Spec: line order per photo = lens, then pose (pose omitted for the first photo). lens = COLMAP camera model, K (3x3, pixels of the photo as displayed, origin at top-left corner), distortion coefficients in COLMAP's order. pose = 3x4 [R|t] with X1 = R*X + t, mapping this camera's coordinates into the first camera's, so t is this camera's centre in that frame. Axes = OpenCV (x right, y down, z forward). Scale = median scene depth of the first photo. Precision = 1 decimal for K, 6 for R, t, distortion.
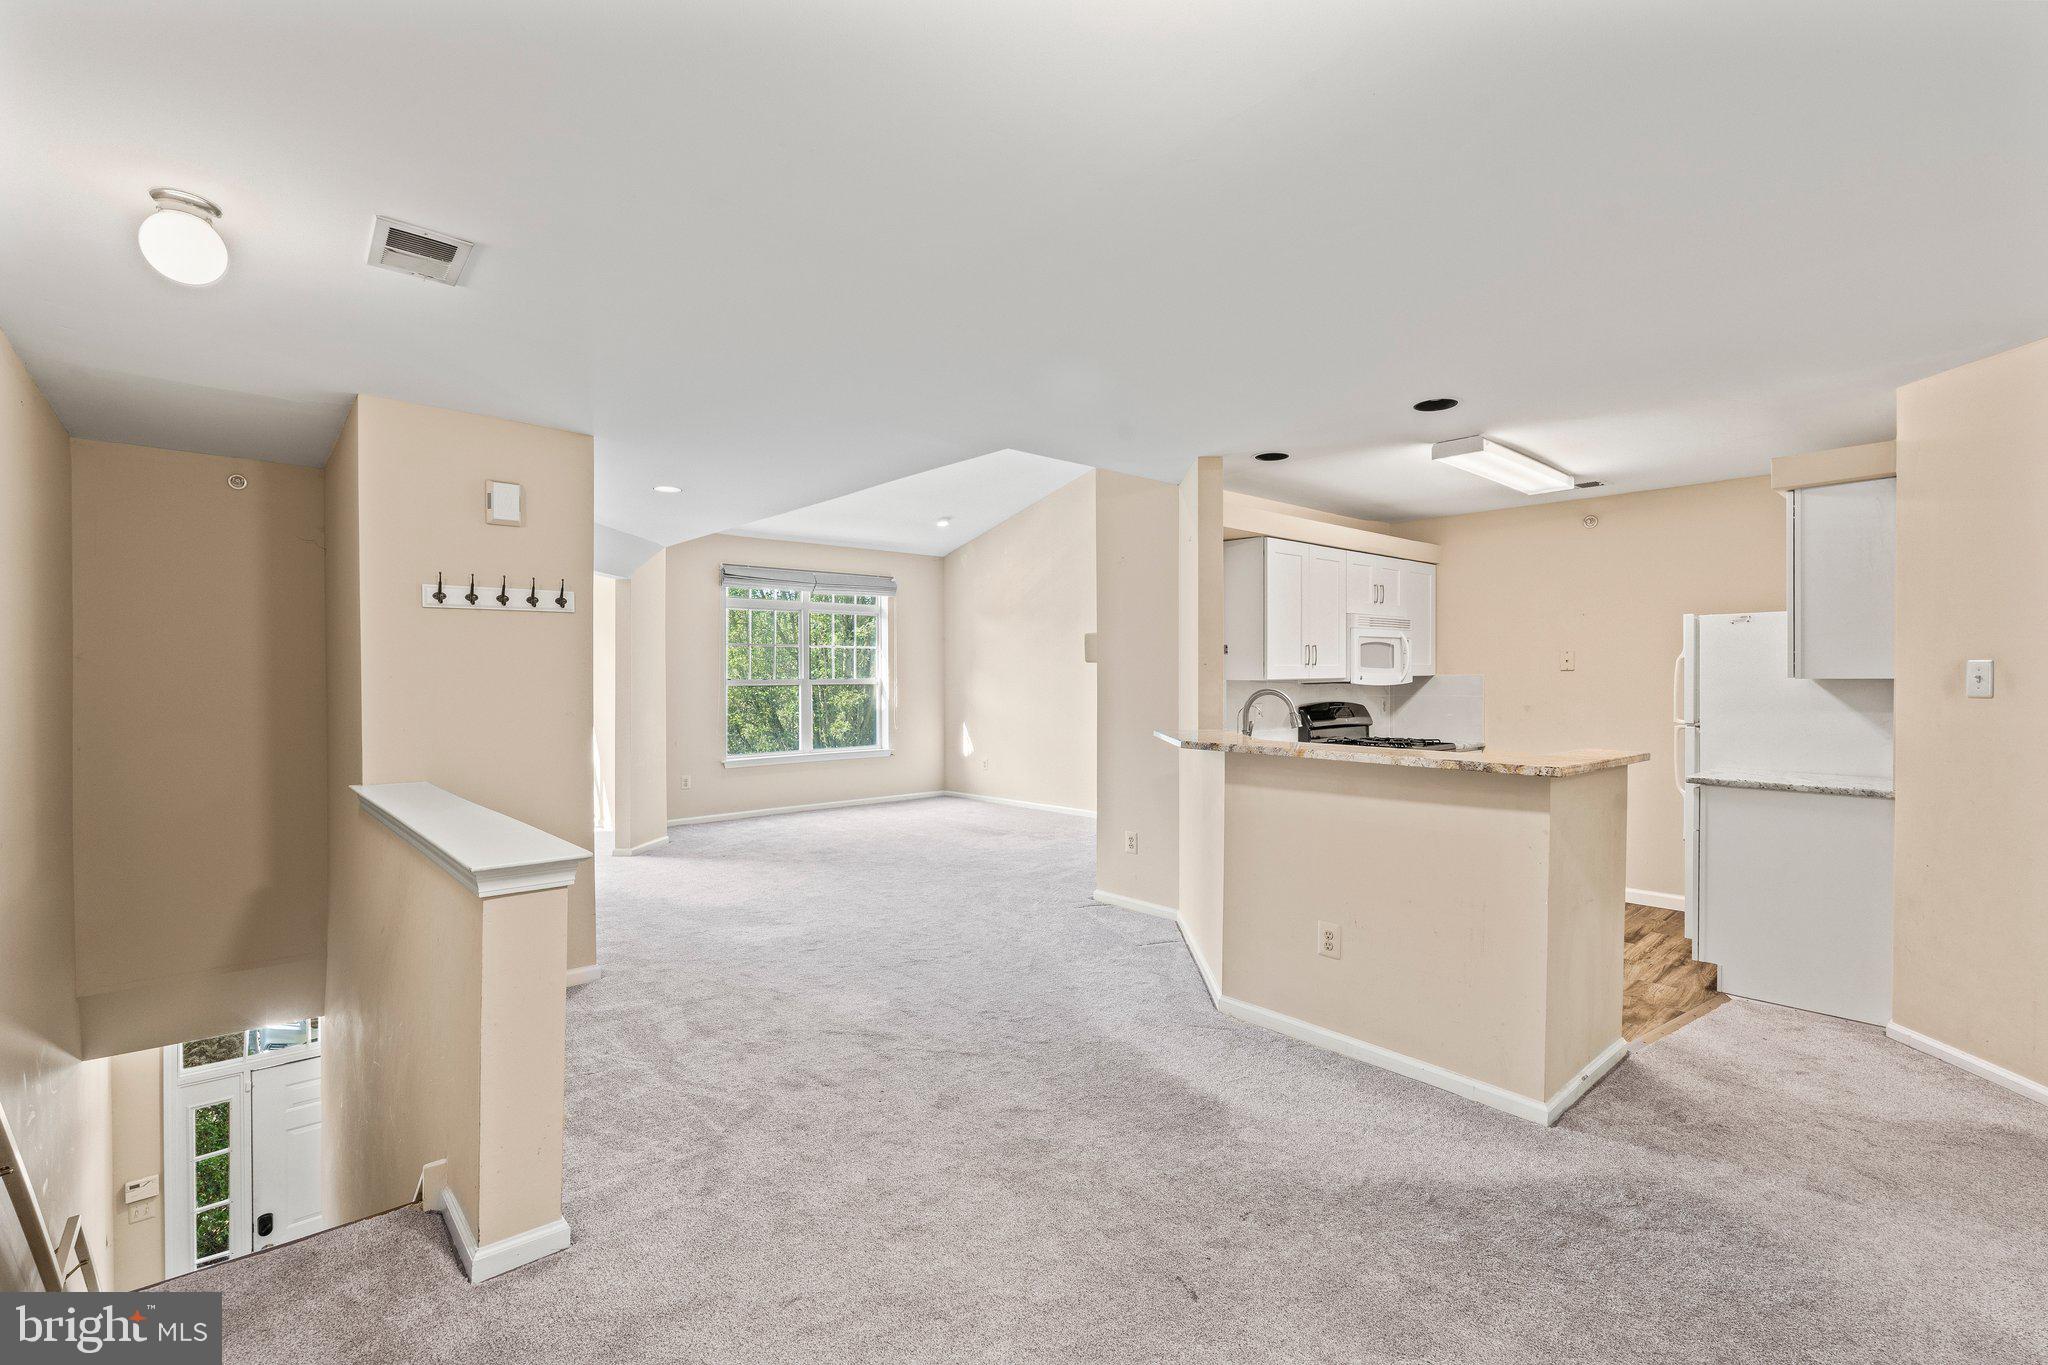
lens RADIAL K [[912.8, 0, 1036.2], [0, 912.8, 688.5], [0, 0, 1]] dist [0.004125, -0.000494]
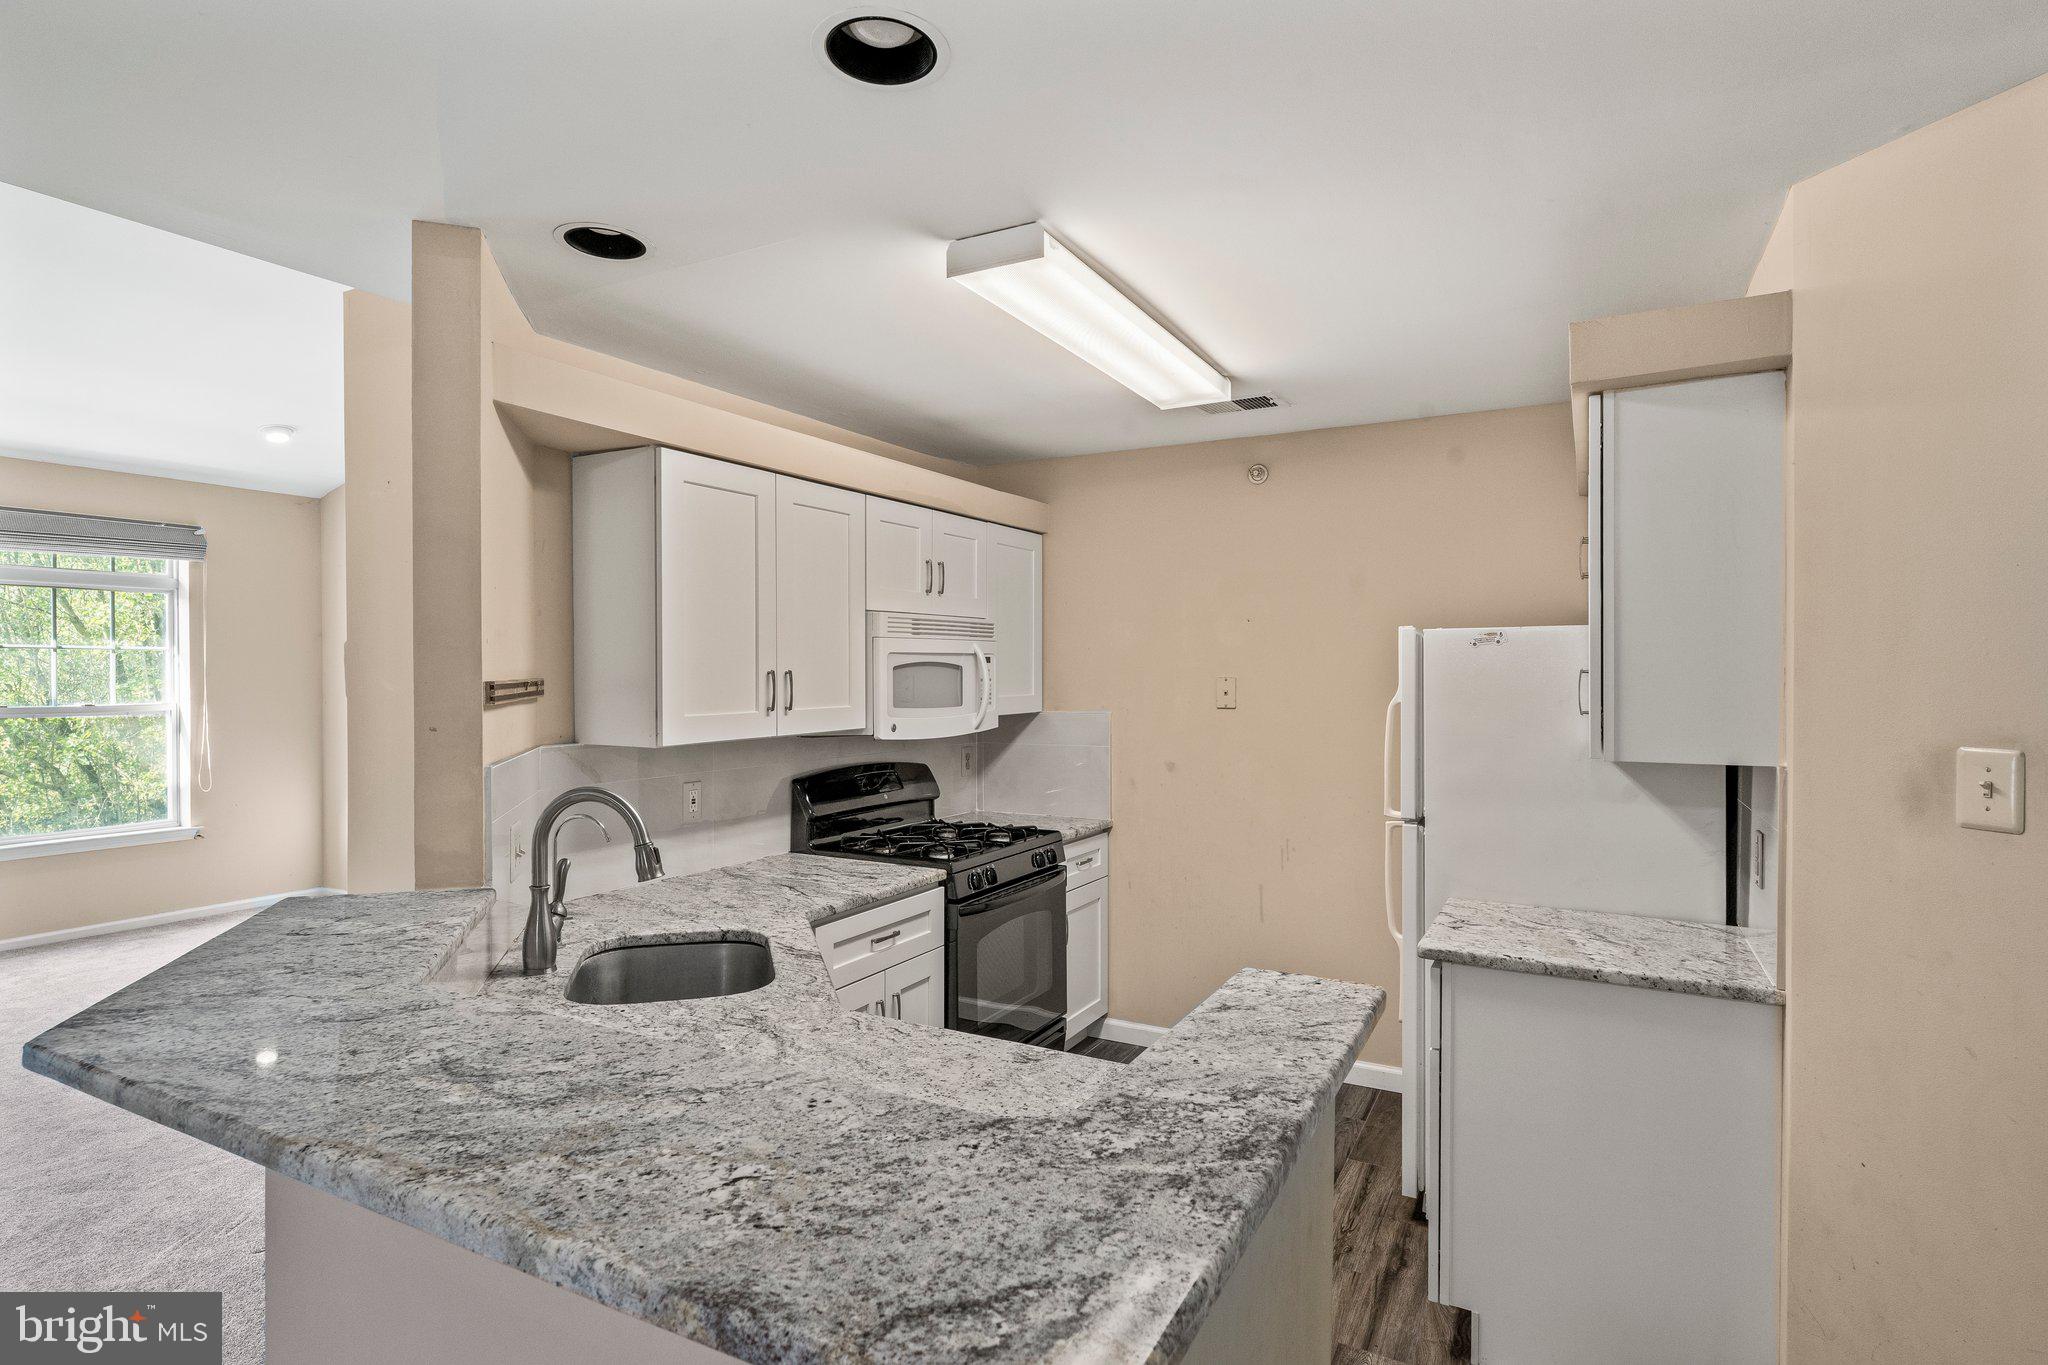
lens RADIAL K [[1047.3, 0, 1026.1], [0, 1047.3, 684.5], [0, 0, 1]] dist [-0.002137, -0.000772]
pose [[0.948706, 0.000196, 0.316160, 0.139254], [0.001049, 0.999992, -0.003767, -0.021318], [-0.316158, 0.003905, 0.948698, 0.225593]]
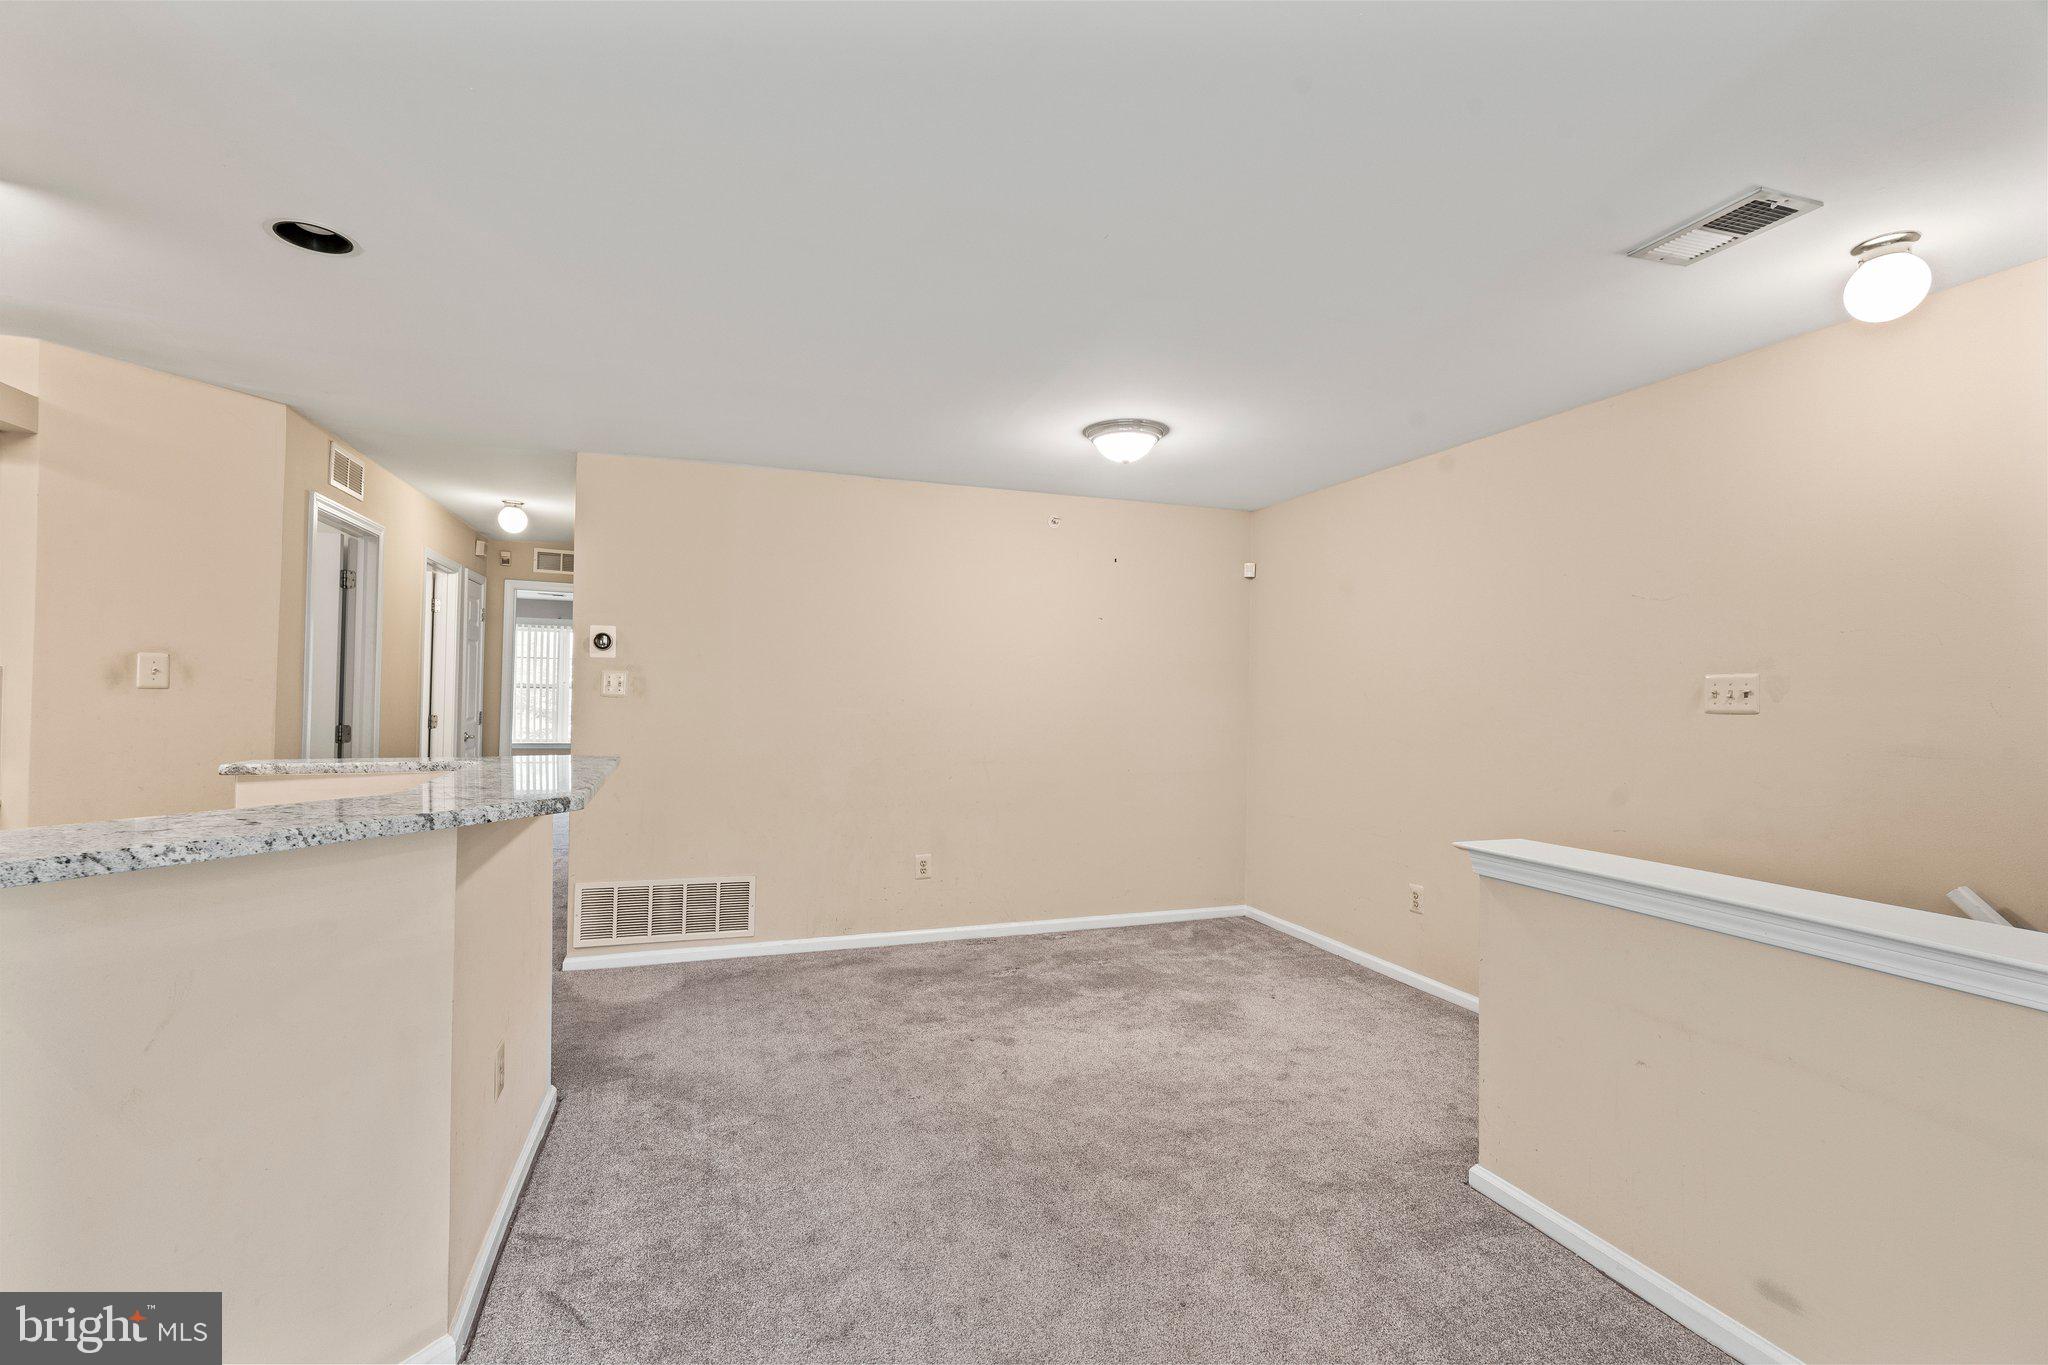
lens RADIAL K [[912.8, 0, 1037.6], [0, 912.8, 682.9], [0, 0, 1]] dist [0.004125, -0.000494]
pose [[-0.921495, -0.006521, 0.388336, -0.116656], [-0.004193, 0.999968, 0.006842, -0.002901], [-0.388368, 0.004676, -0.921492, 0.546059]]
